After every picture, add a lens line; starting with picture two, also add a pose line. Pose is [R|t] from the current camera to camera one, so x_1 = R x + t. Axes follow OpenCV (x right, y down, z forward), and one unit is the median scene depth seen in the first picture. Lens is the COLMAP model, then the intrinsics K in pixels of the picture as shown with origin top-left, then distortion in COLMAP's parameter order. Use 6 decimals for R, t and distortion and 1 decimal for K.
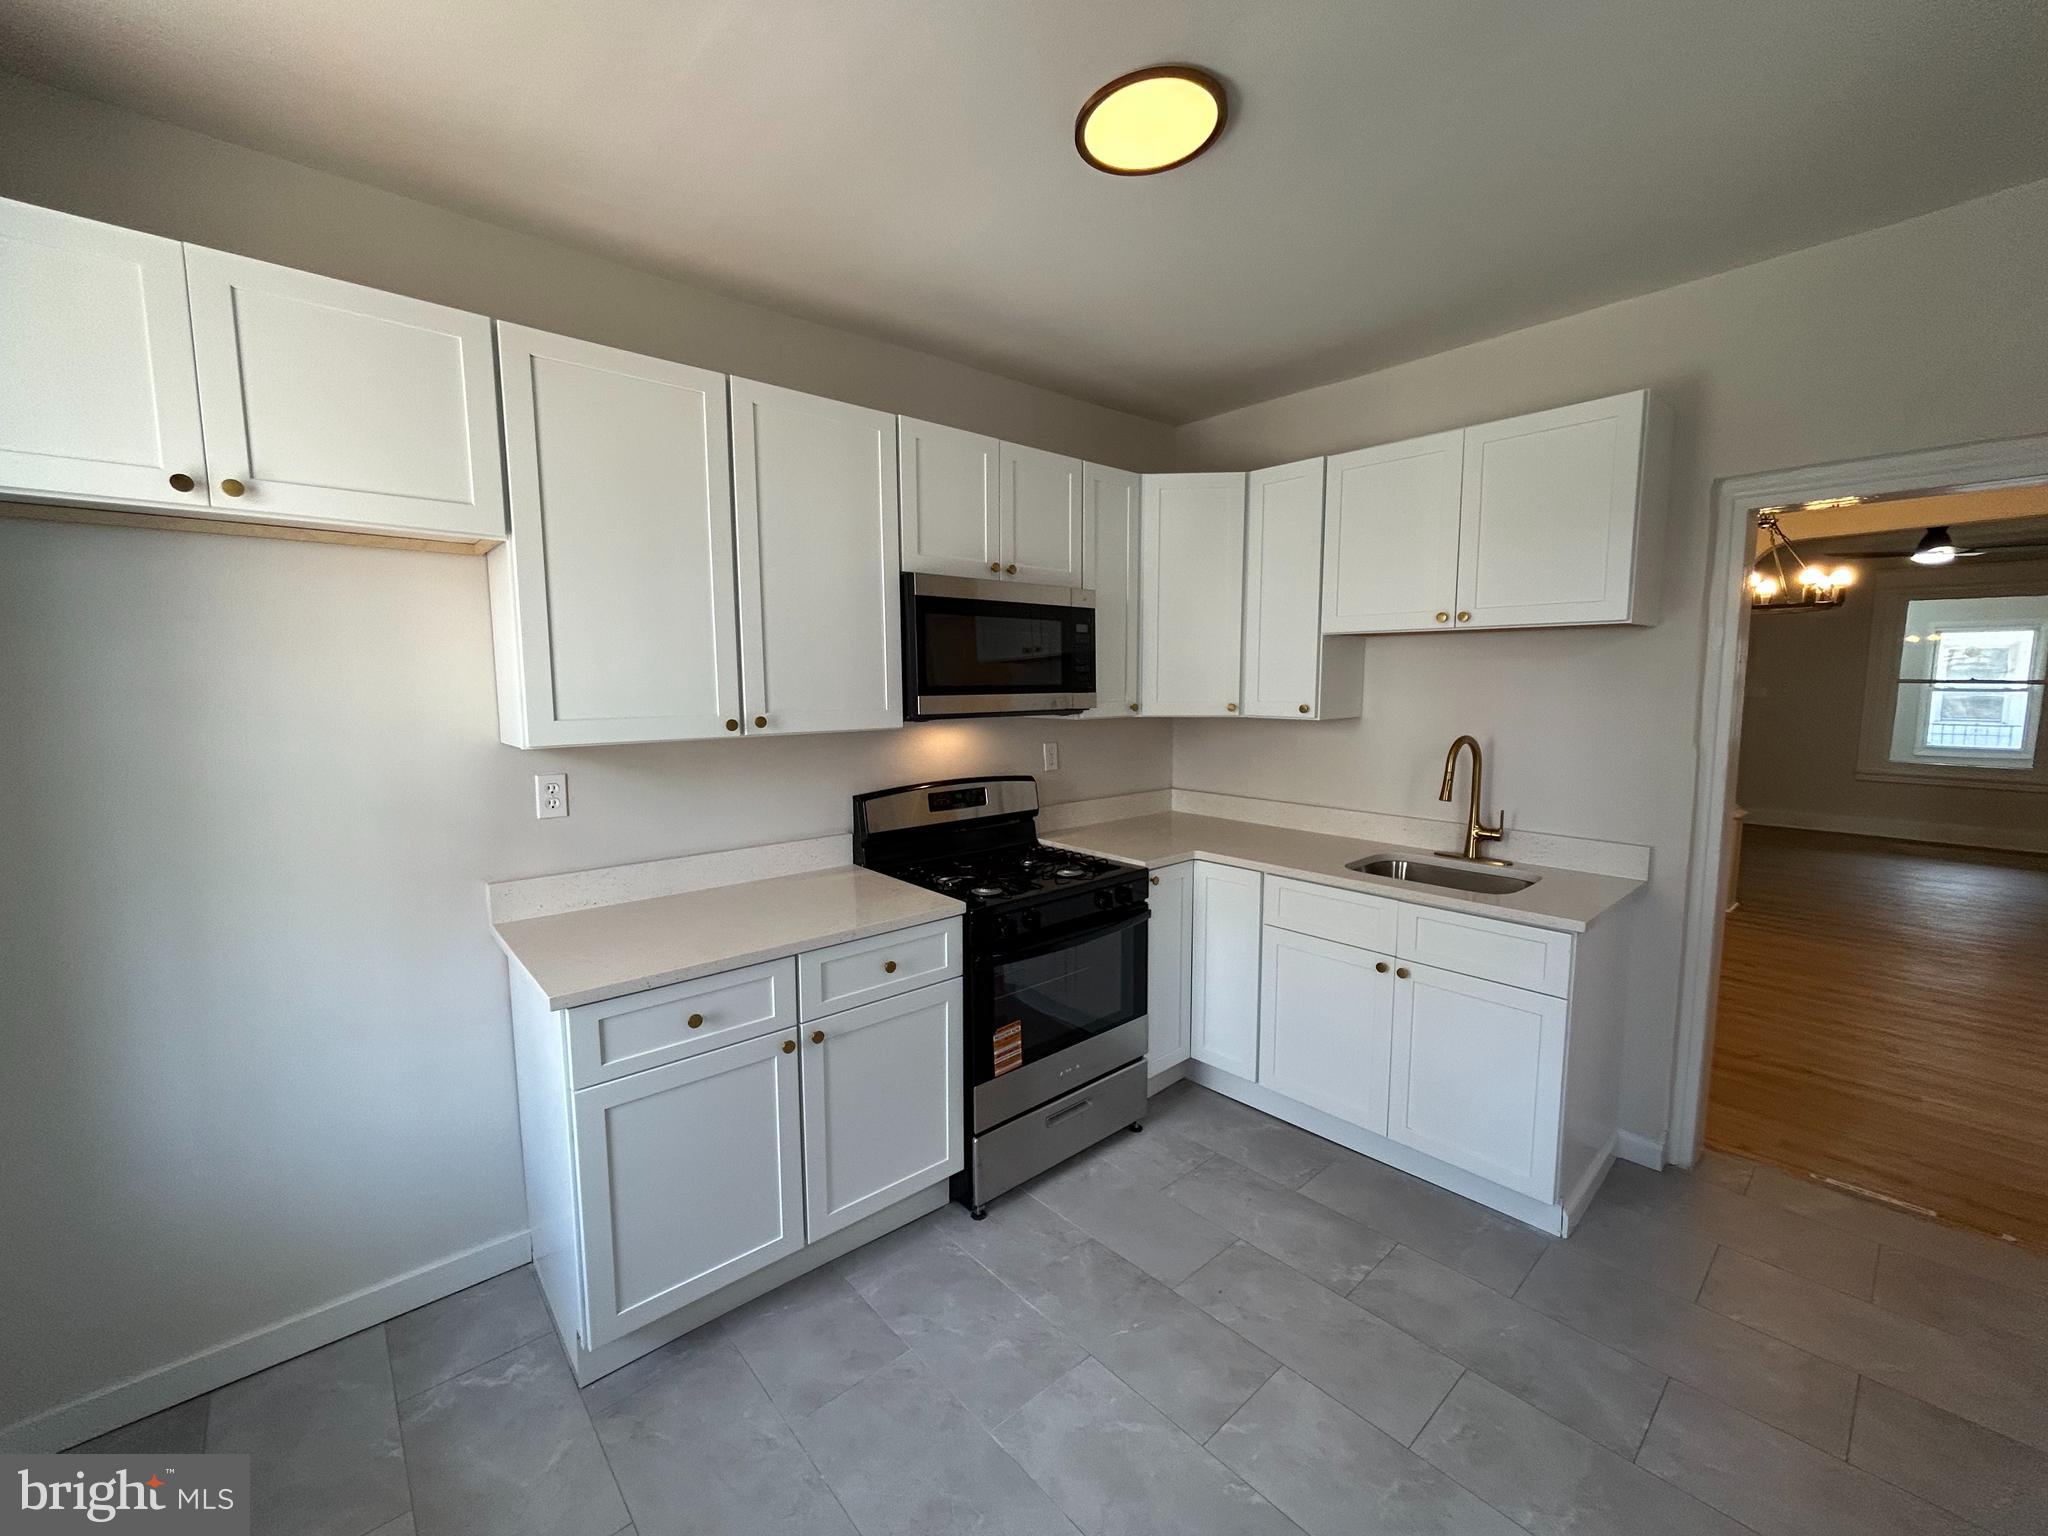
lens RADIAL K [[825.4, 0, 1035.4], [0, 825.4, 771.0], [0, 0, 1]] dist [-0.002325, -0.000100]
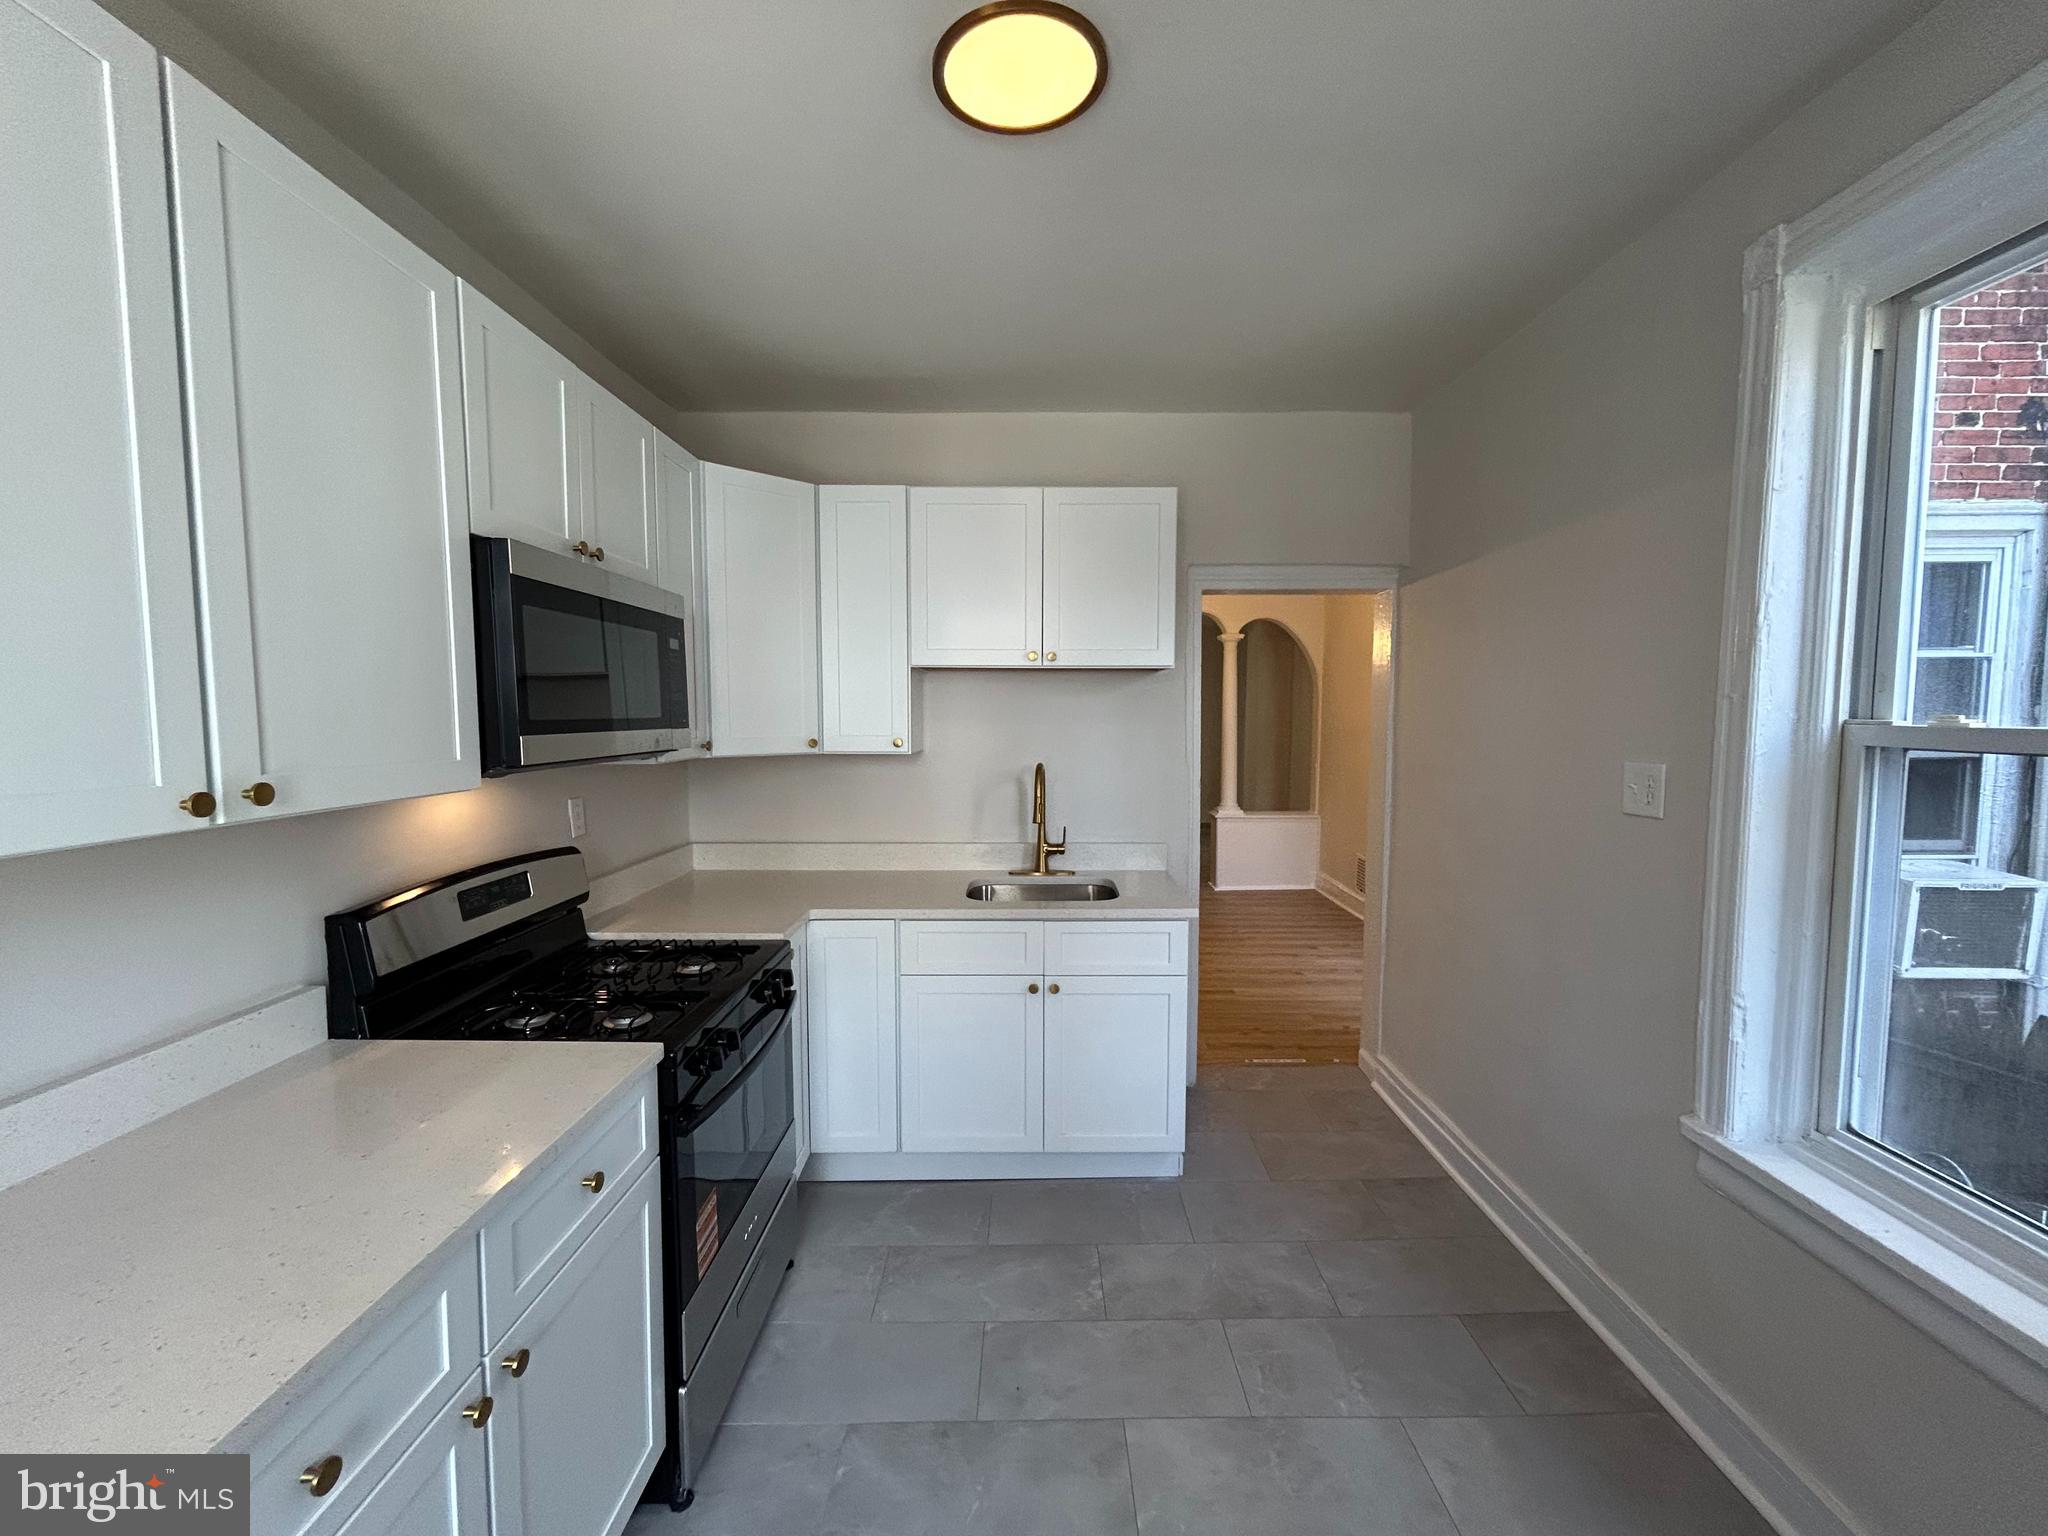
lens RADIAL K [[825.4, 0, 1029.8], [0, 825.4, 772.4], [0, 0, 1]] dist [-0.002325, -0.000100]
pose [[0.668373, -0.050889, 0.742084, -0.336258], [0.081129, 0.996692, -0.004721, -0.028352], [-0.739389, 0.063360, 0.670291, 0.289386]]
